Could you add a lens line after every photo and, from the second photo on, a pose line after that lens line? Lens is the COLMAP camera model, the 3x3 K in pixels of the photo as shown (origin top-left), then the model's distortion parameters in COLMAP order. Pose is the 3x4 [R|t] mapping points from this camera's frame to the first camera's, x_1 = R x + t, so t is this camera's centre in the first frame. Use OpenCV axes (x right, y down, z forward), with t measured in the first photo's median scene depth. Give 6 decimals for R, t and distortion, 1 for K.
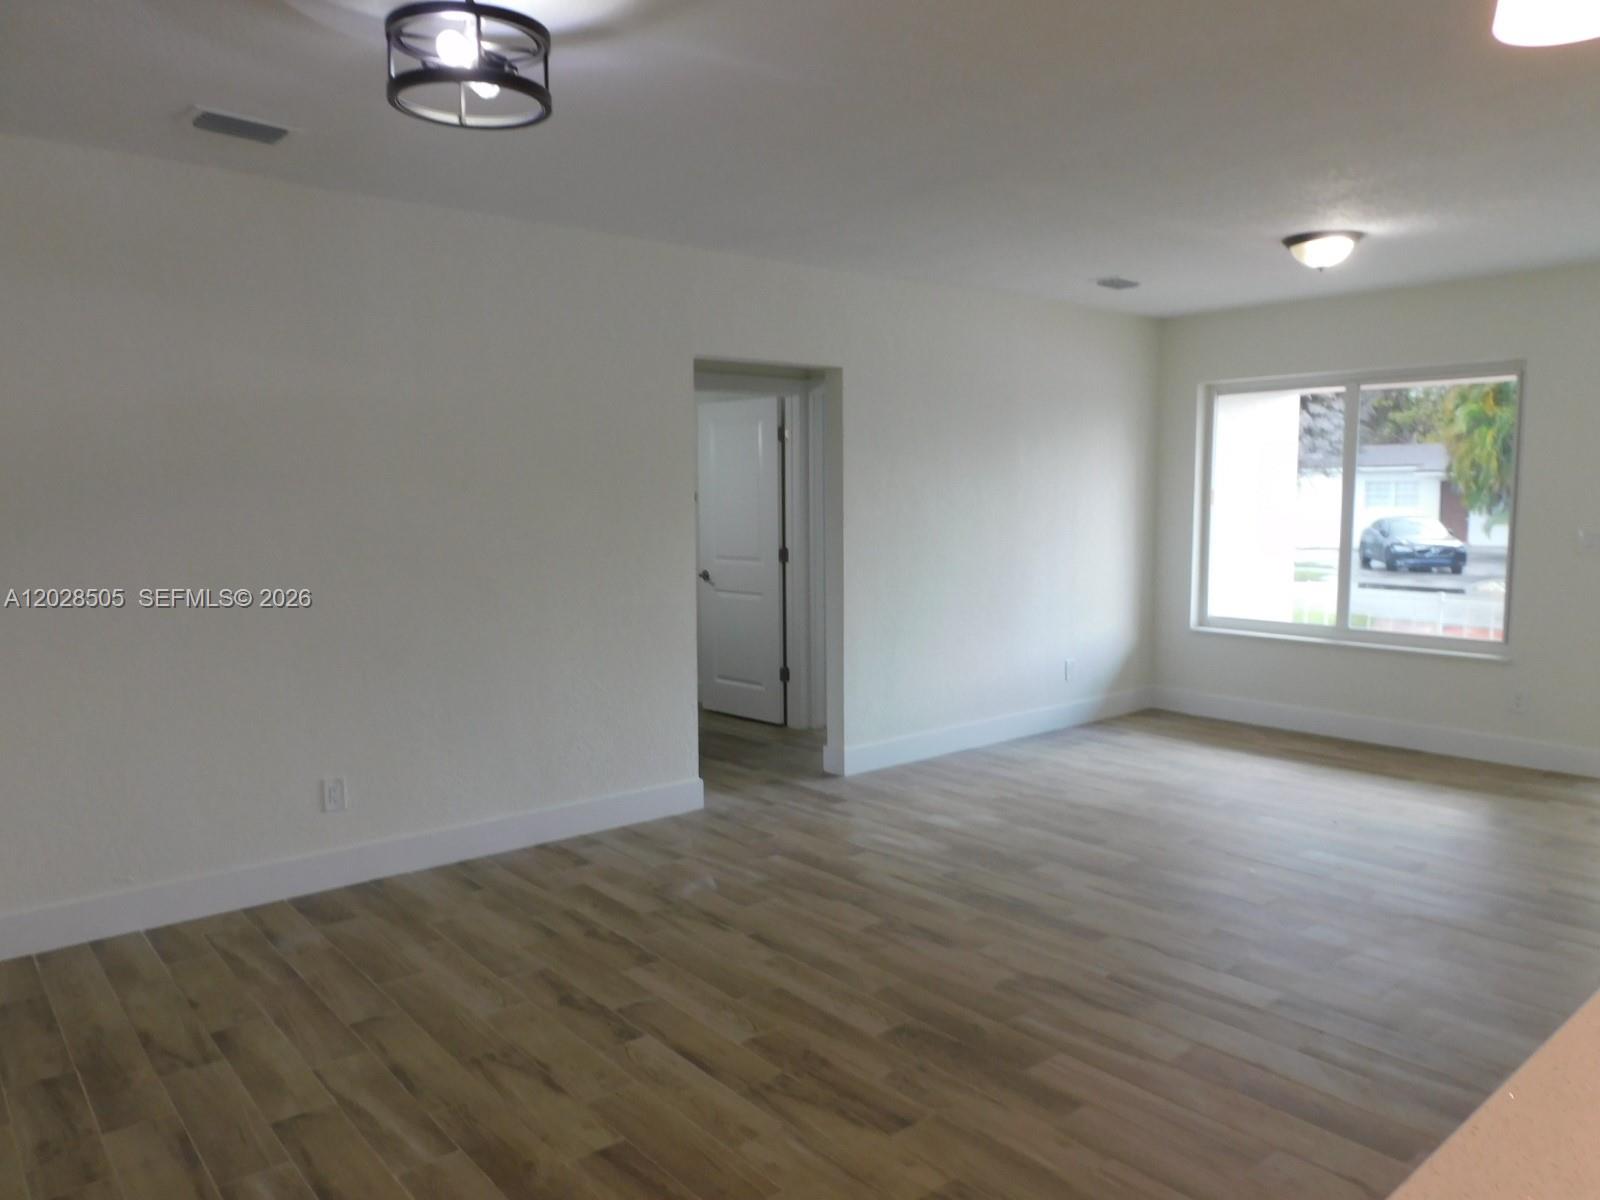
lens RADIAL K [[1135.4, 0, 811.9], [0, 1135.4, 600.0], [0, 0, 1]] dist [-0.016275, 0.007170]
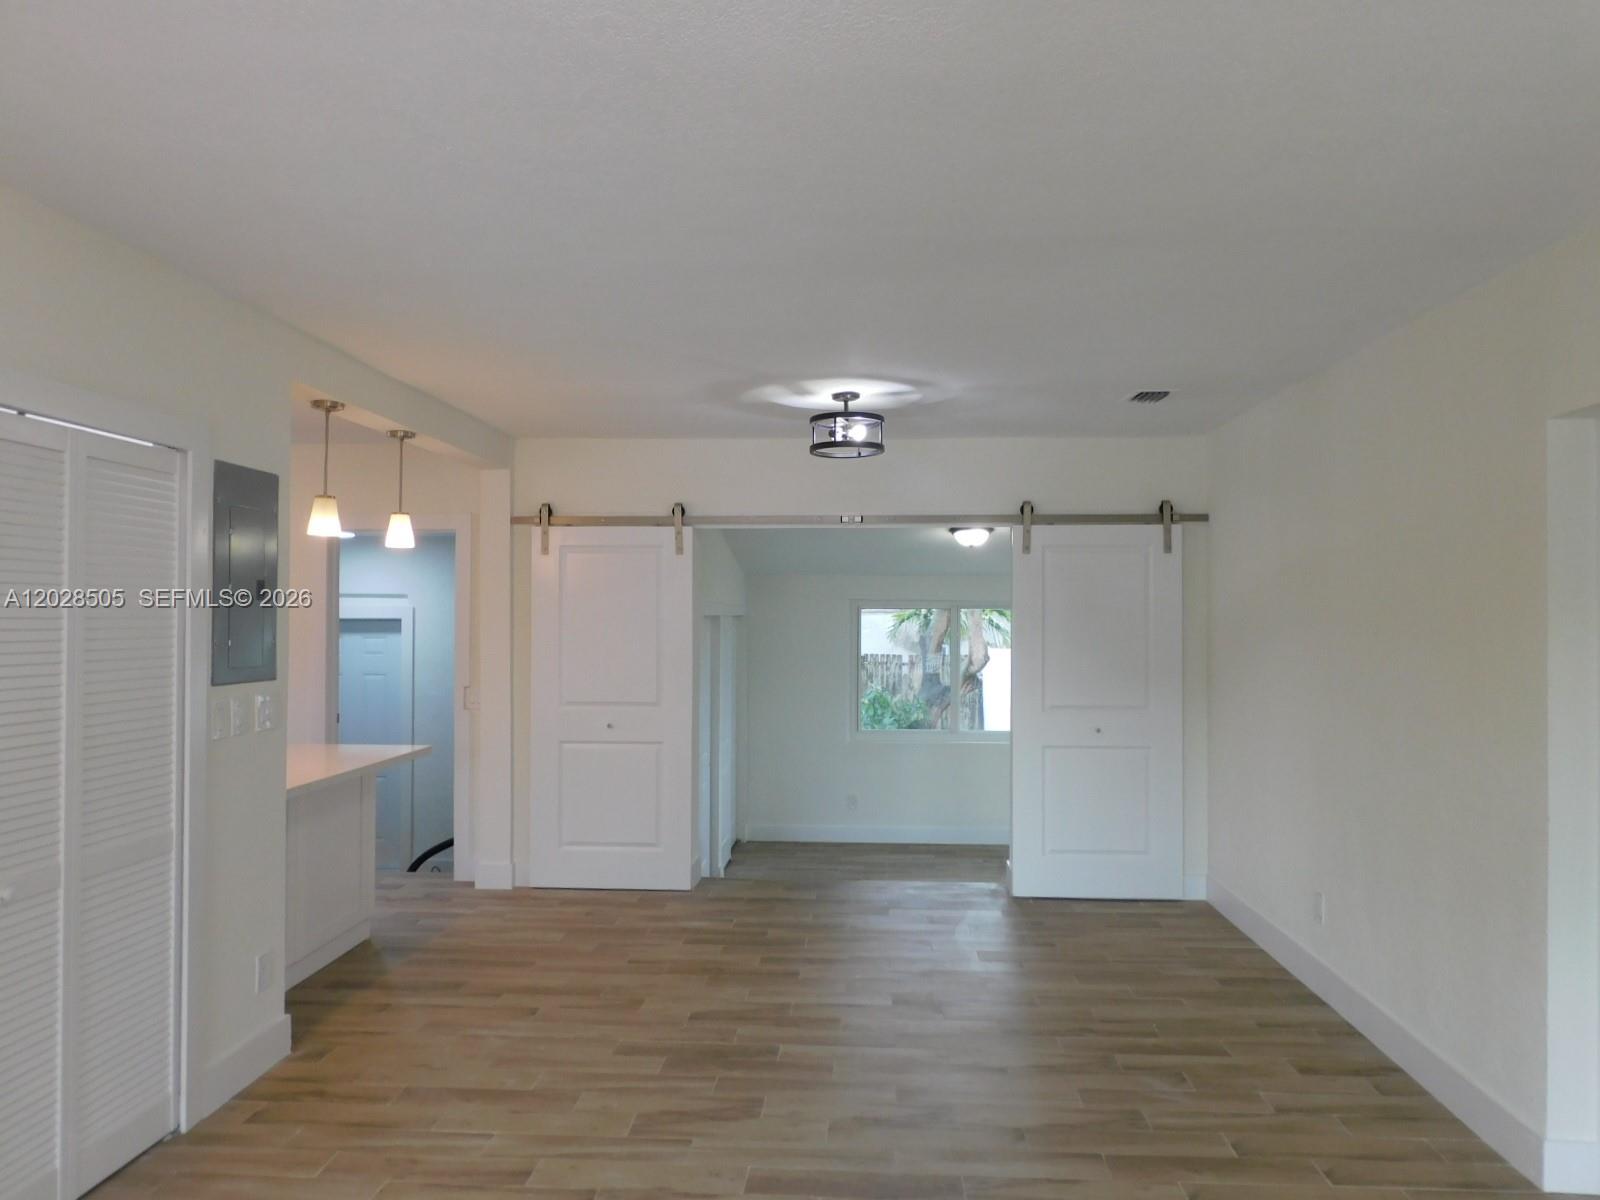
lens RADIAL K [[1135.4, 0, 803.1], [0, 1135.4, 609.4], [0, 0, 1]] dist [-0.016275, 0.007170]
pose [[-0.693995, -0.003371, -0.719972, 0.720429], [-0.066161, 0.996057, 0.059111, -0.149668], [0.716934, 0.088657, -0.691481, 1.365844]]
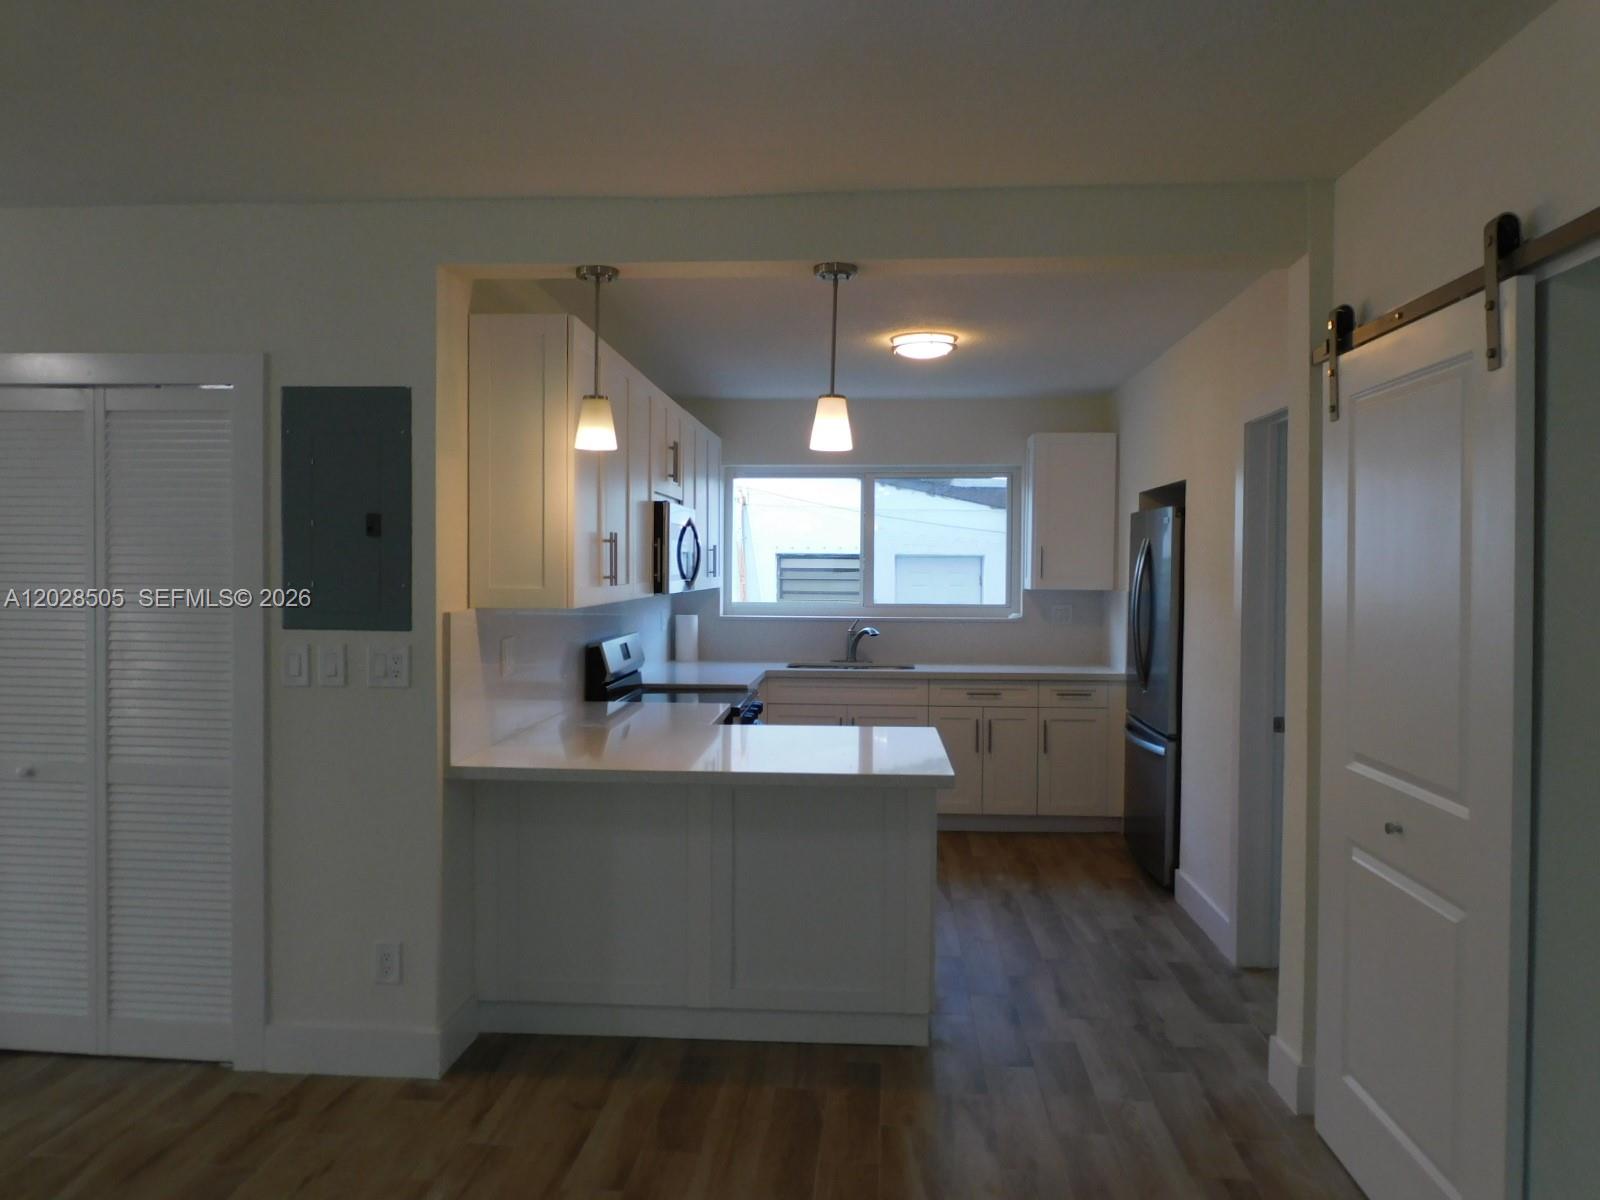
lens RADIAL K [[1135.4, 0, 806.5], [0, 1135.4, 590.7], [0, 0, 1]] dist [-0.016275, 0.007170]
pose [[-0.709685, -0.015160, 0.704356, -0.384955], [0.061935, 0.994555, 0.083810, -0.085139], [-0.701792, 0.103103, -0.704882, 0.783712]]
